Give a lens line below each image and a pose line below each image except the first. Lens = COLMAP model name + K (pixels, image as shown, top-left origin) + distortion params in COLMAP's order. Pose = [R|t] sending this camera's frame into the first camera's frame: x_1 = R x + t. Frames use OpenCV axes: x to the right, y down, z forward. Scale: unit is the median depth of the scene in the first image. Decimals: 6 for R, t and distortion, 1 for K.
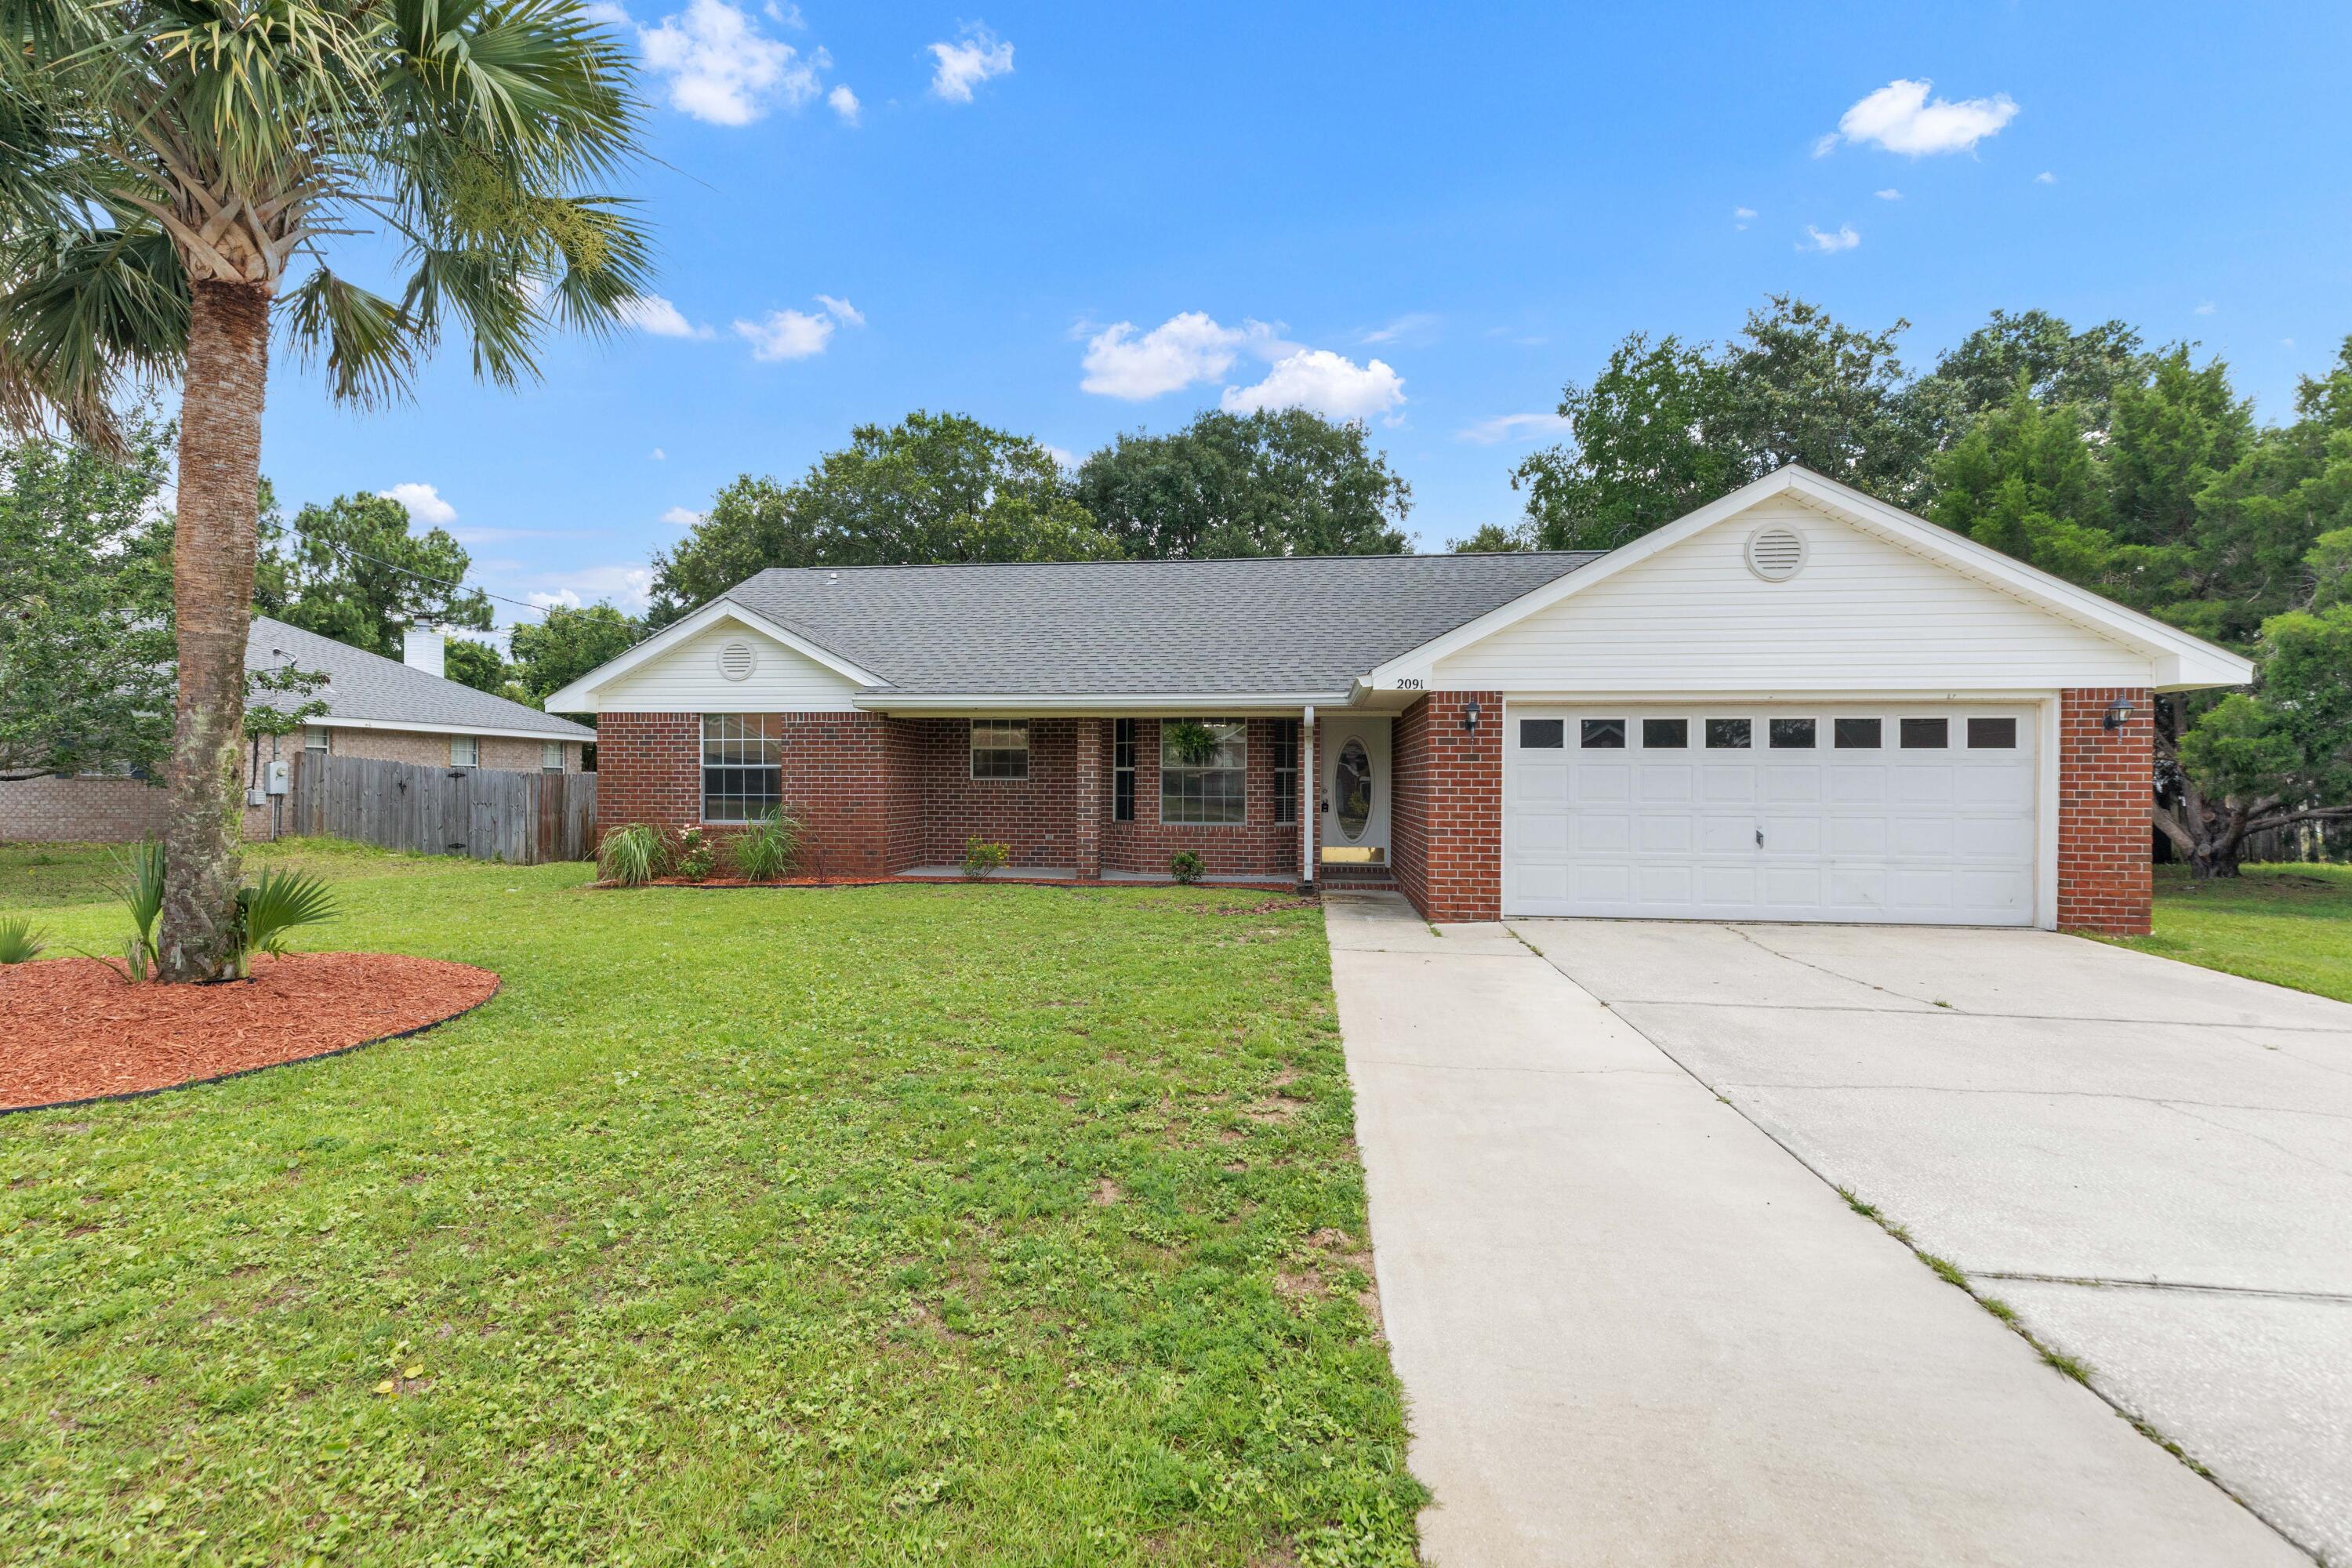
lens RADIAL K [[1084.4, 0, 1179.3], [0, 1084.4, 796.3], [0, 0, 1]] dist [0.009649, -0.001280]
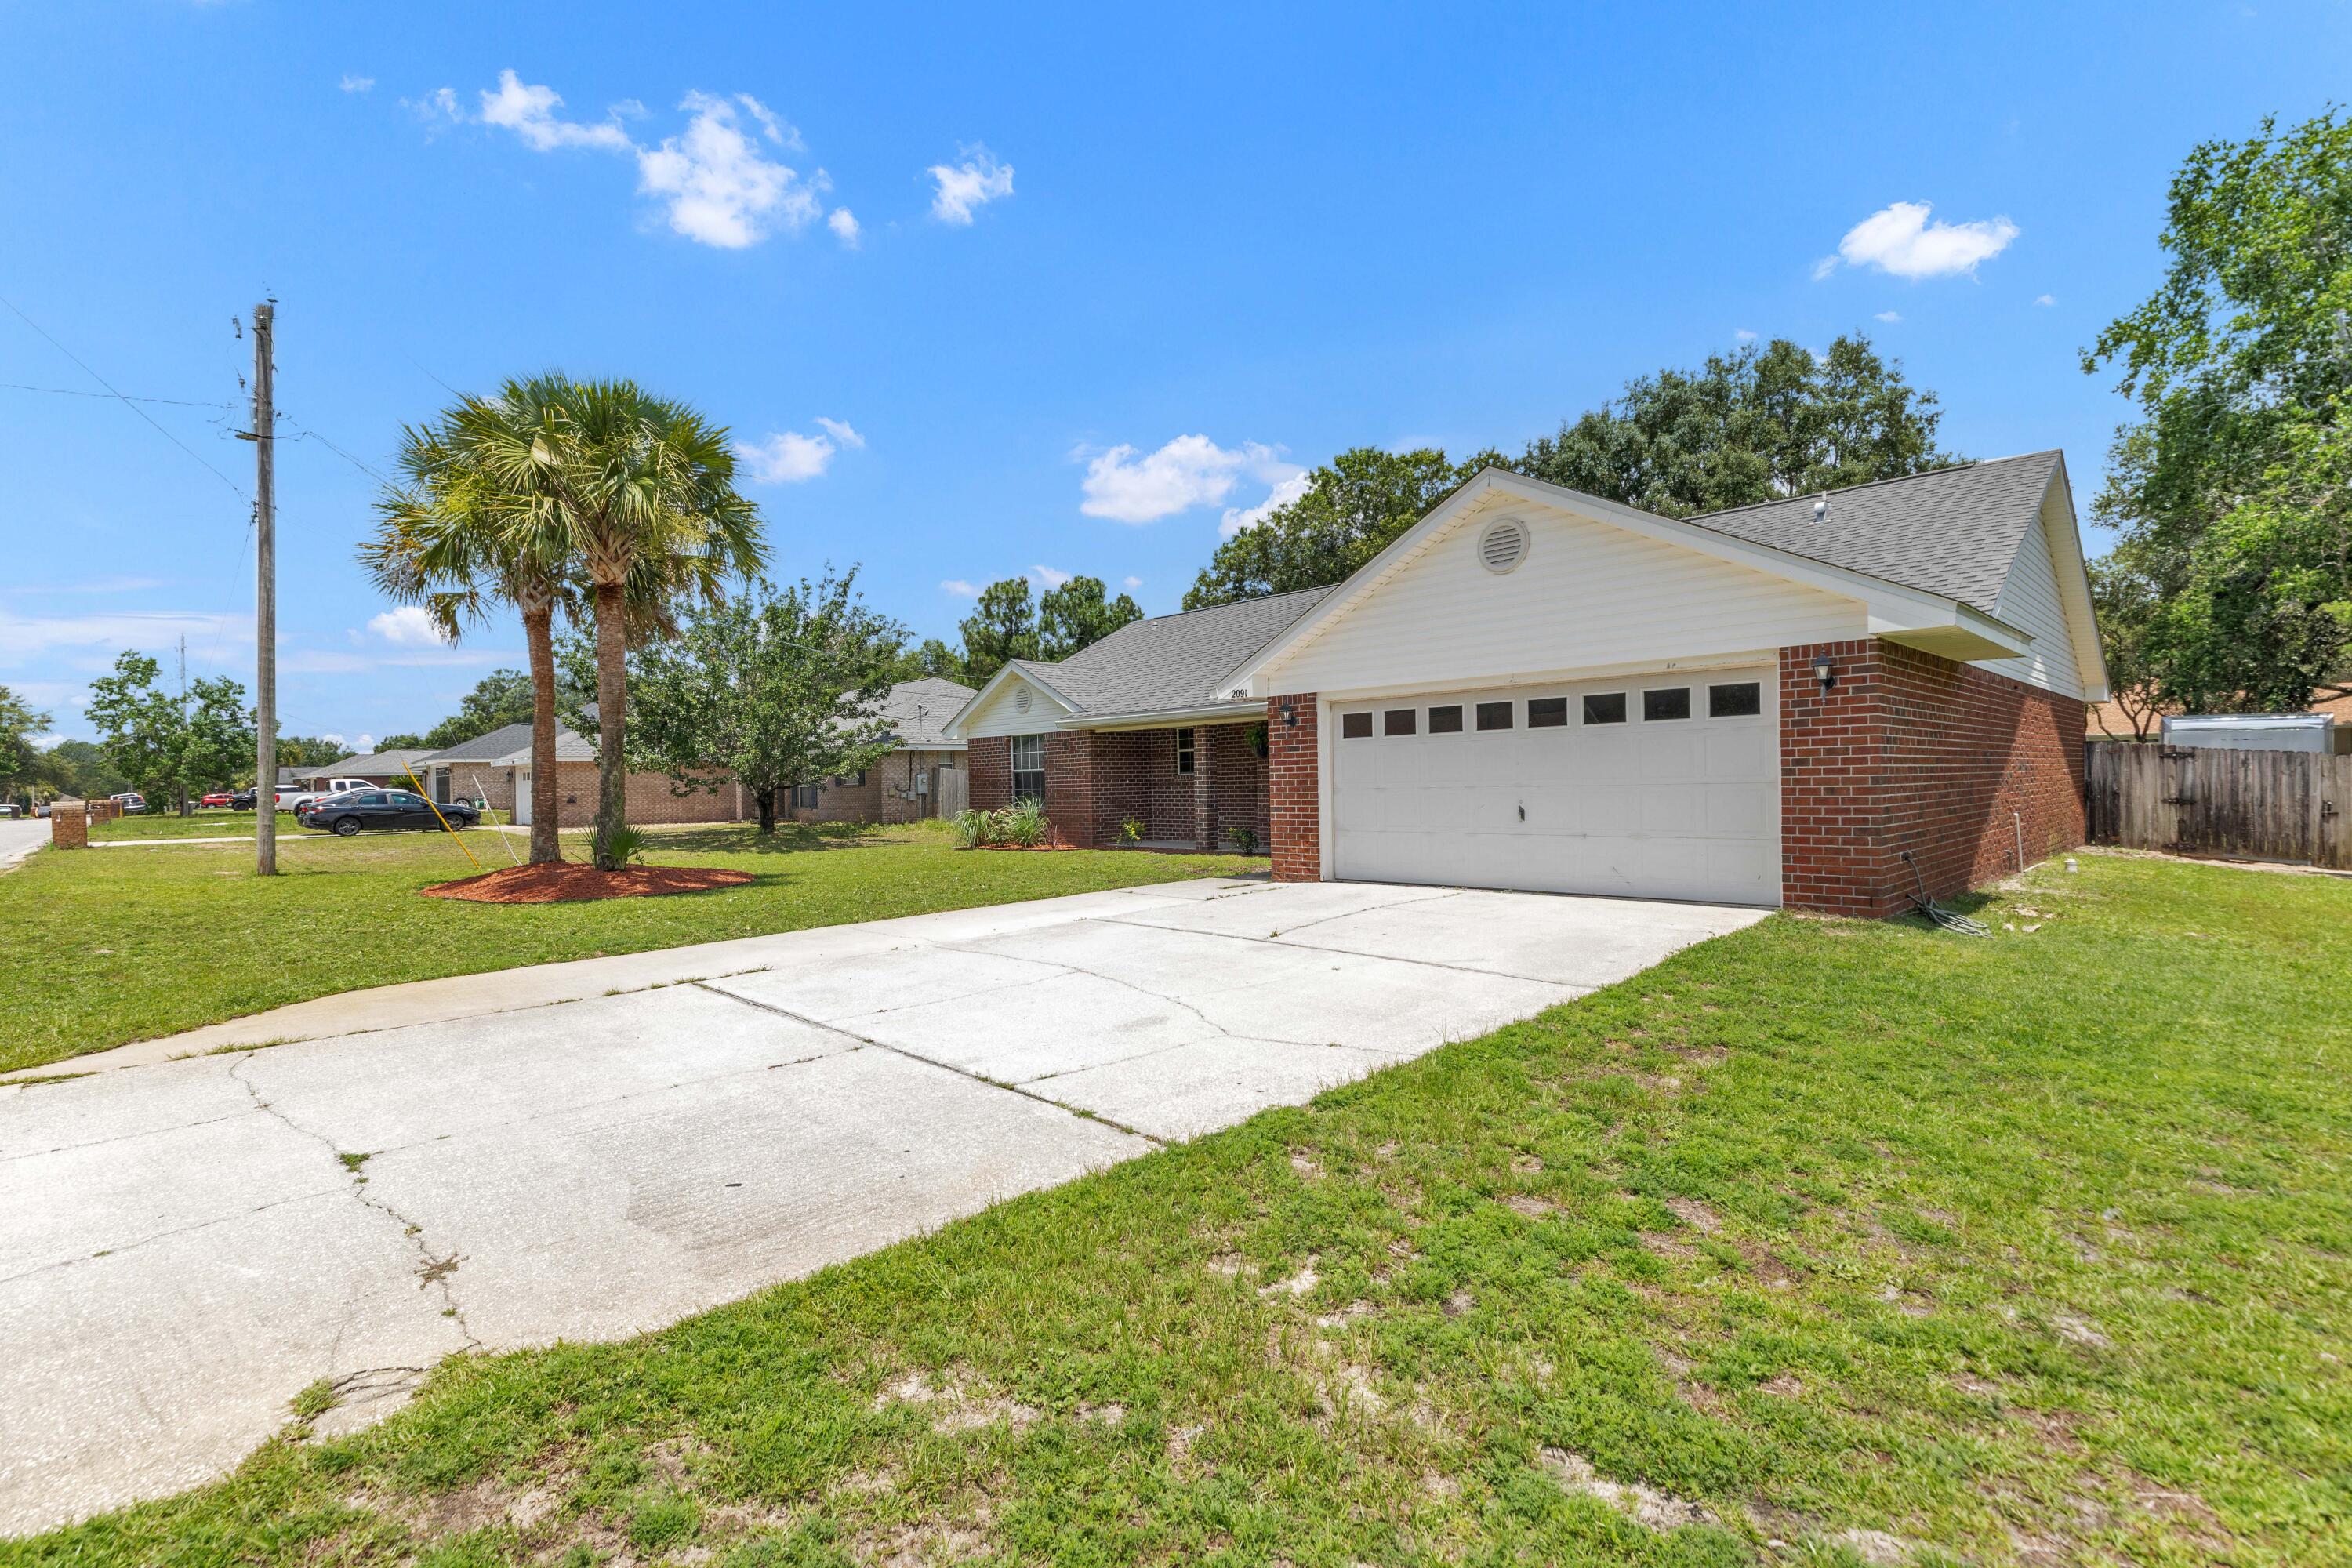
lens RADIAL K [[1084.4, 0, 1180.7], [0, 1084.4, 776.9], [0, 0, 1]] dist [0.009649, -0.001280]
pose [[0.785550, -0.026917, -0.618213, 0.943795], [0.021351, 0.999638, -0.016394, 0.014174], [0.618430, -0.000321, 0.785840, -0.039995]]
